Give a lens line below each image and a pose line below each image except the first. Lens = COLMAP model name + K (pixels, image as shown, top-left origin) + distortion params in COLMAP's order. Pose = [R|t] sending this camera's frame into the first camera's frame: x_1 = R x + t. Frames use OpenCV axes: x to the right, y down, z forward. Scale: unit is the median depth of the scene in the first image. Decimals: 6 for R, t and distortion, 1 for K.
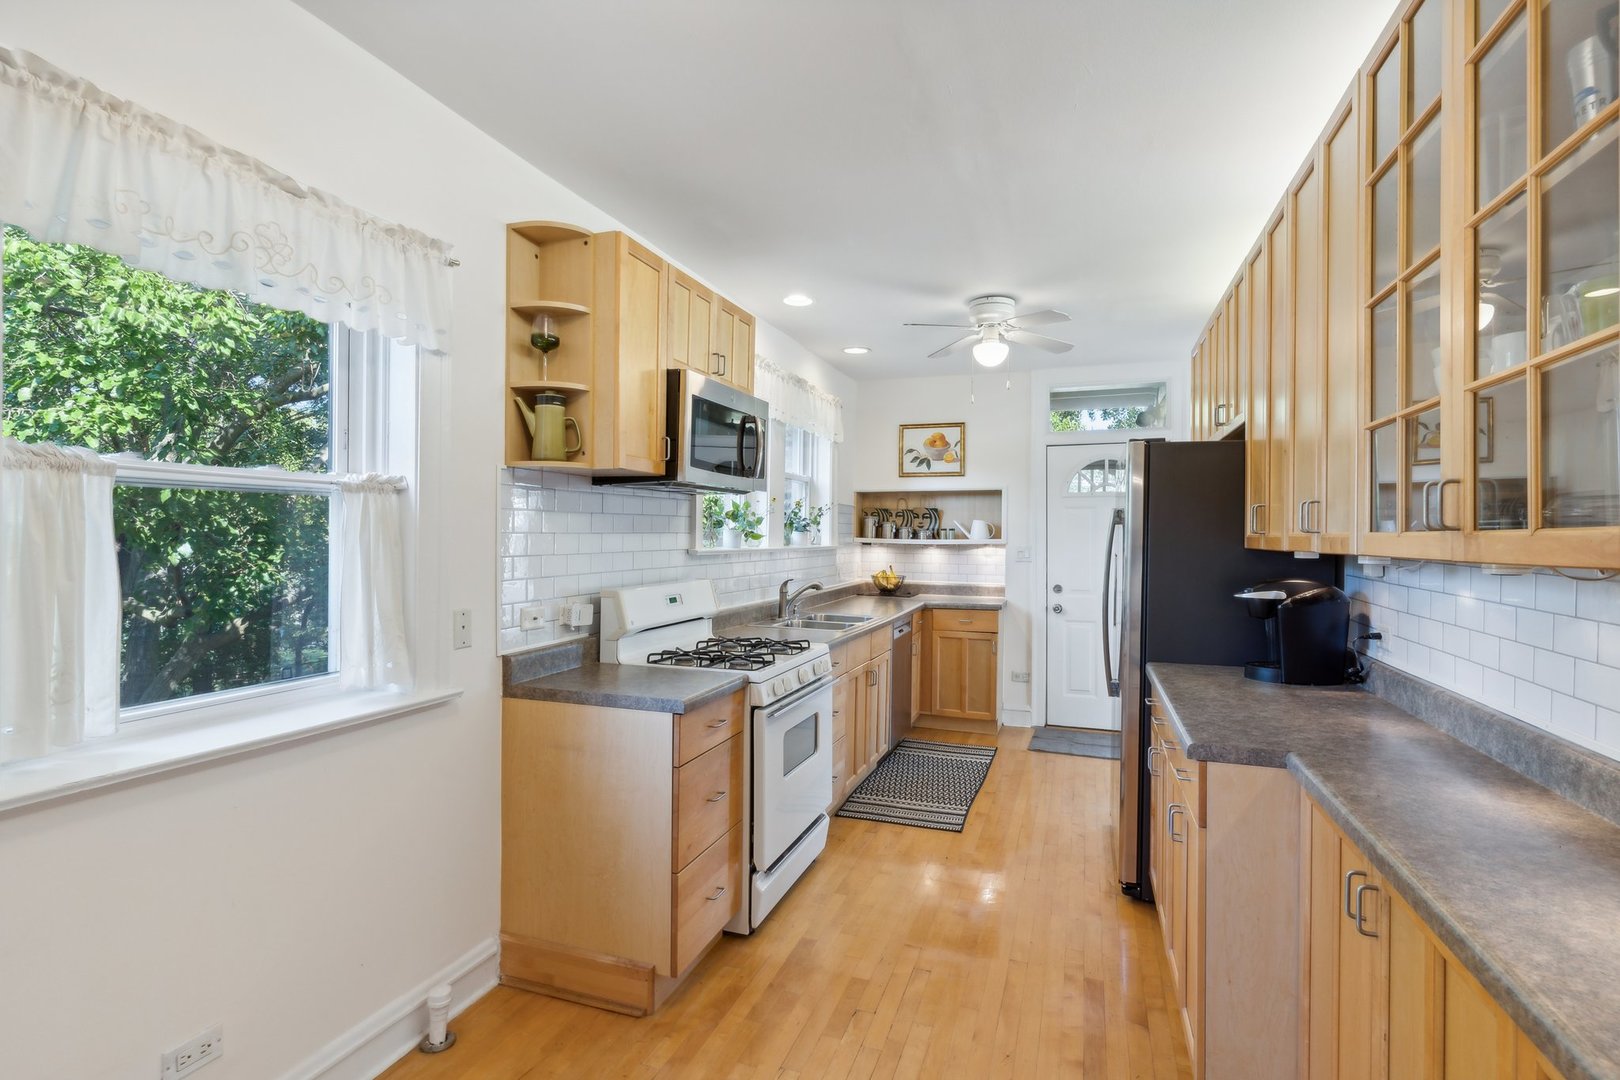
lens RADIAL K [[784.0, 0, 806.9], [0, 784.0, 533.0], [0, 0, 1]] dist [0.000291, 0.000005]
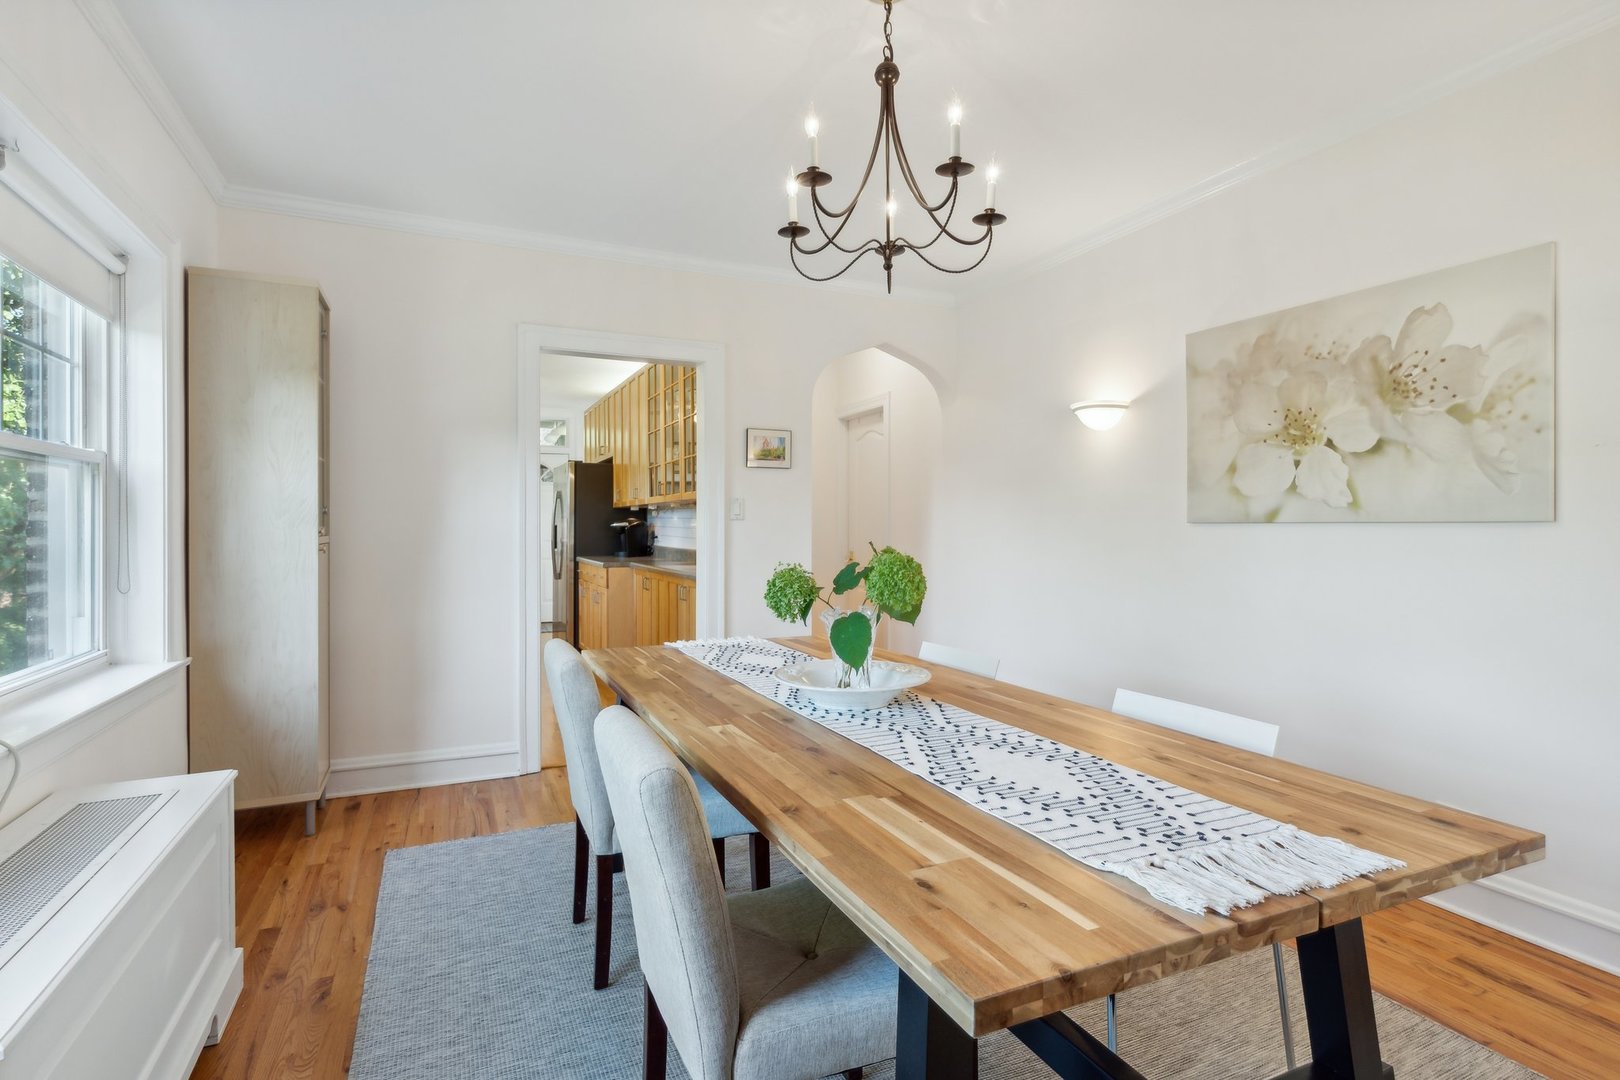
lens RADIAL K [[798.6, 0, 810.7], [0, 798.6, 526.0], [0, 0, 1]] dist [-0.000641, -0.000120]
pose [[0.714508, -0.010593, 0.699547, -0.396137], [0.007554, 0.999944, 0.007426, 0.033621], [-0.699586, -0.000021, 0.714548, -0.644904]]
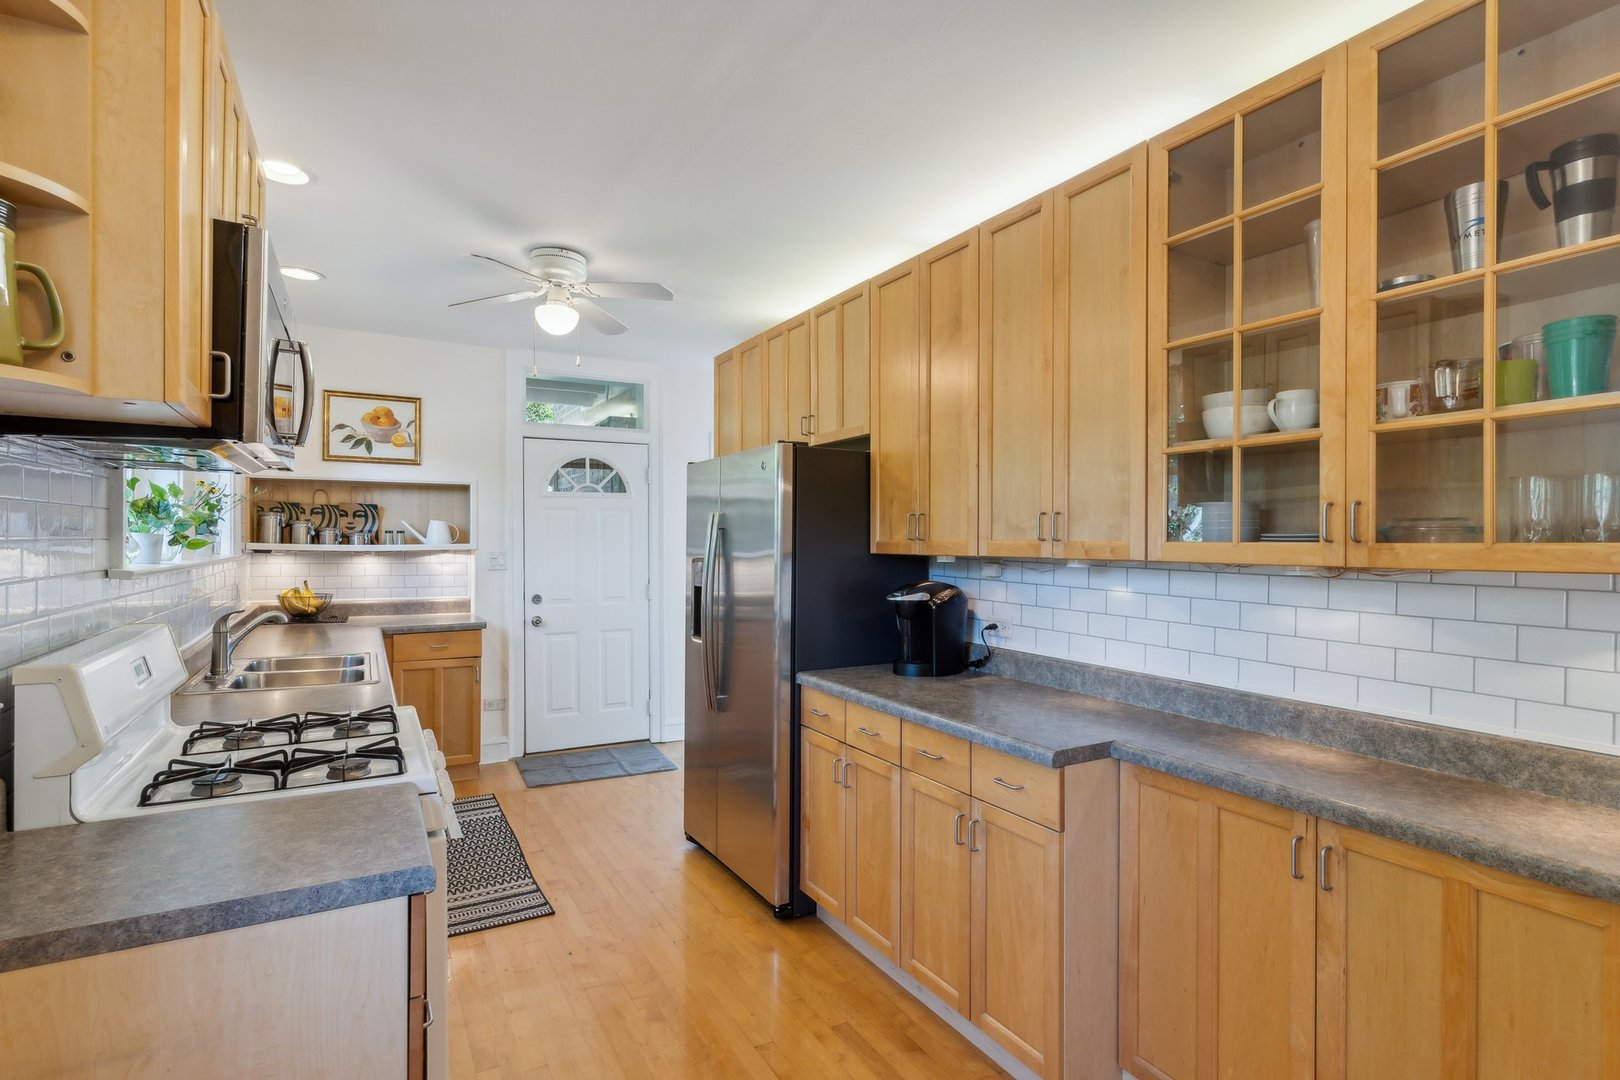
lens RADIAL K [[786.4, 0, 799.7], [0, 786.4, 544.4], [0, 0, 1]] dist [0.001638, 0.000368]
pose [[0.661085, -0.006901, 0.750279, -0.158927], [-0.002976, 0.999926, 0.011820, -0.002687], [-0.750305, -0.010047, 0.661016, 0.192996]]
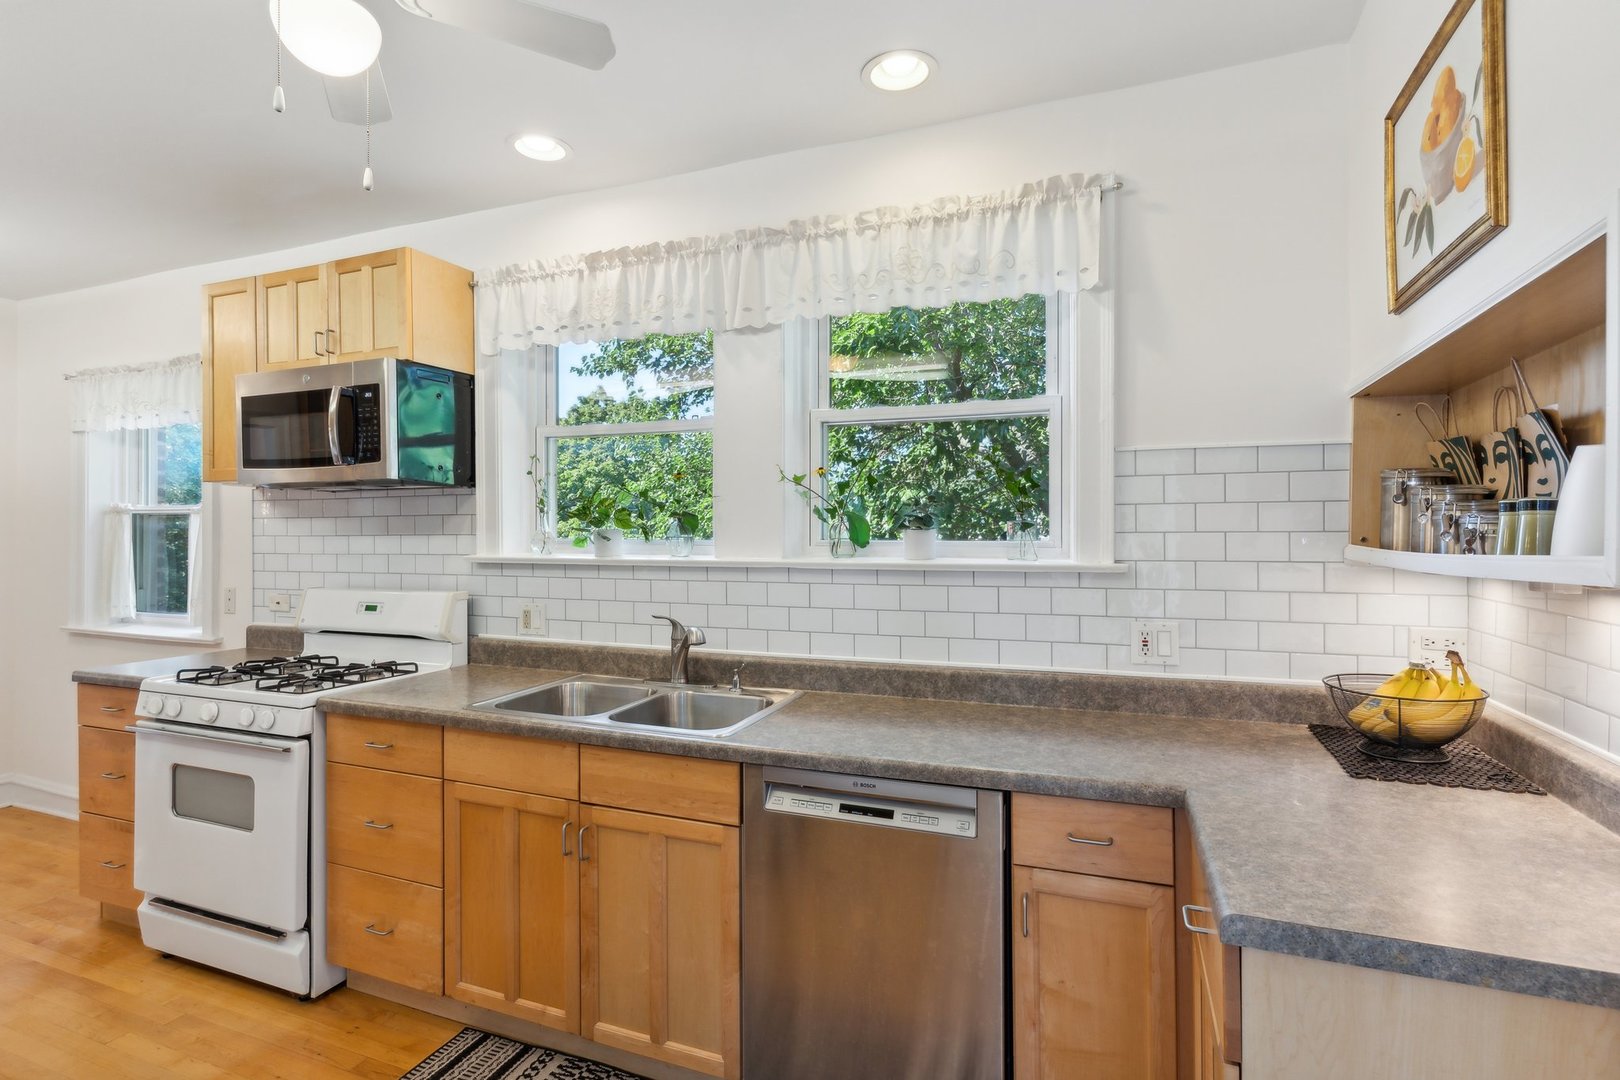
lens RADIAL K [[784.0, 0, 806.9], [0, 784.0, 533.0], [0, 0, 1]] dist [0.000291, 0.000005]
pose [[-0.033044, -0.007650, -0.999425, 0.433829], [0.000022, 0.999971, -0.007655, 0.002737], [0.999454, -0.000275, -0.033043, 0.914951]]
